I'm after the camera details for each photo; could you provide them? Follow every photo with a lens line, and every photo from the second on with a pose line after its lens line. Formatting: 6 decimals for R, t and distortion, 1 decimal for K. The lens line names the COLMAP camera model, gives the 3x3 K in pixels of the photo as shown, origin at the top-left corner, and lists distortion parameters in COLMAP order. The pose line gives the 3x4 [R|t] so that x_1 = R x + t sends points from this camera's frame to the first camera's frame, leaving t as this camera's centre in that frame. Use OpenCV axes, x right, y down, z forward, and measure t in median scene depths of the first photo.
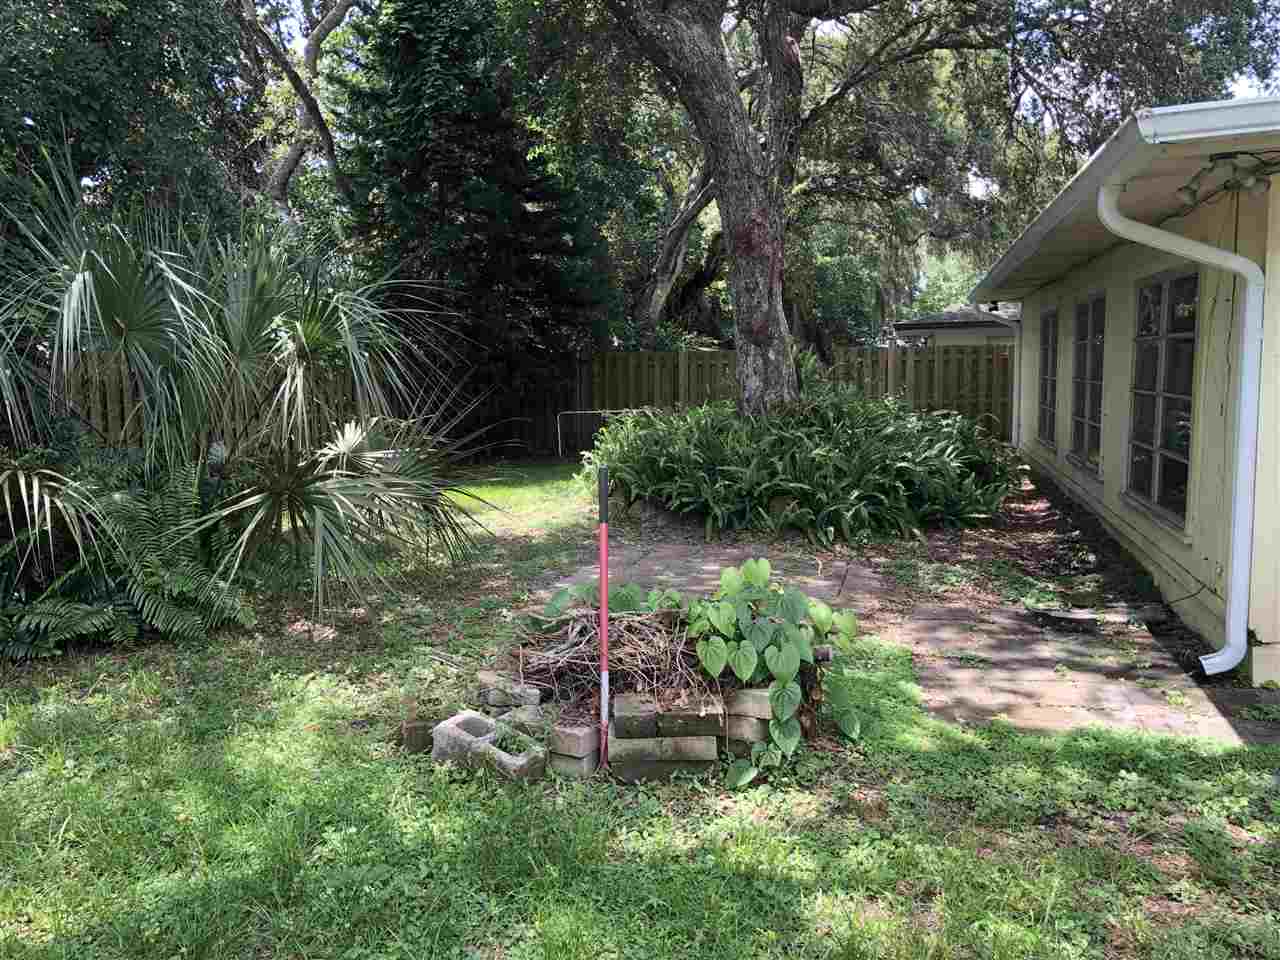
lens RADIAL K [[1074.4, 0, 639.1], [0, 1074.4, 485.4], [0, 0, 1]] dist [0.042998, -0.051759]
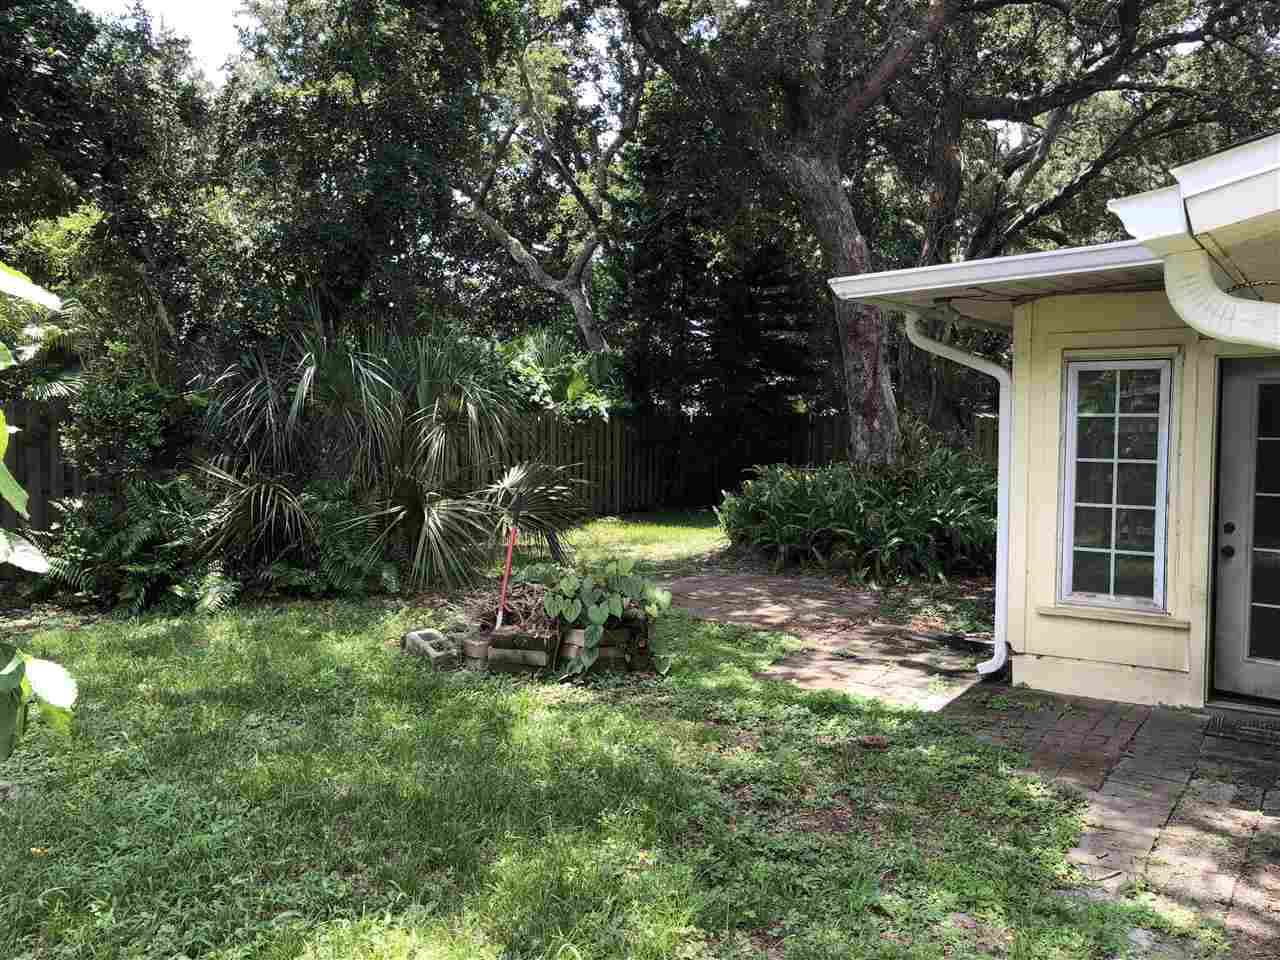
lens RADIAL K [[1074.4, 0, 633.8], [0, 1074.4, 487.7], [0, 0, 1]] dist [0.042998, -0.051759]
pose [[0.942778, 0.045965, -0.330239, 0.555011], [-0.062928, 0.997181, -0.040856, 0.026984], [0.327430, 0.059299, 0.943013, -0.415399]]
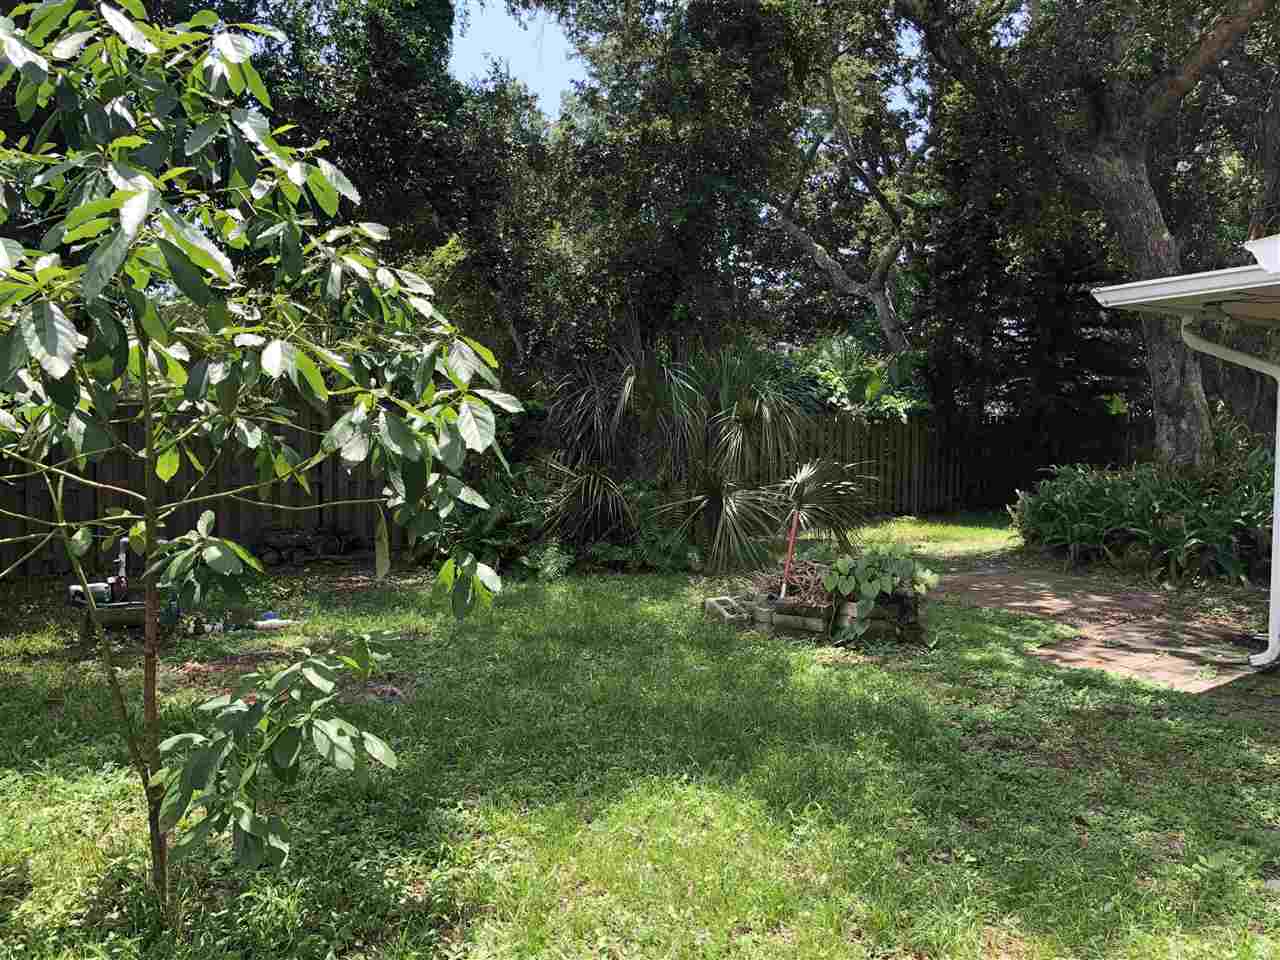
lens RADIAL K [[1074.4, 0, 621.0], [0, 1074.4, 489.5], [0, 0, 1]] dist [0.042998, -0.051759]
pose [[0.805692, 0.060584, -0.589229, 0.680597], [-0.088887, 0.995858, -0.019146, 0.050222], [0.585628, 0.067801, 0.807740, -0.602964]]
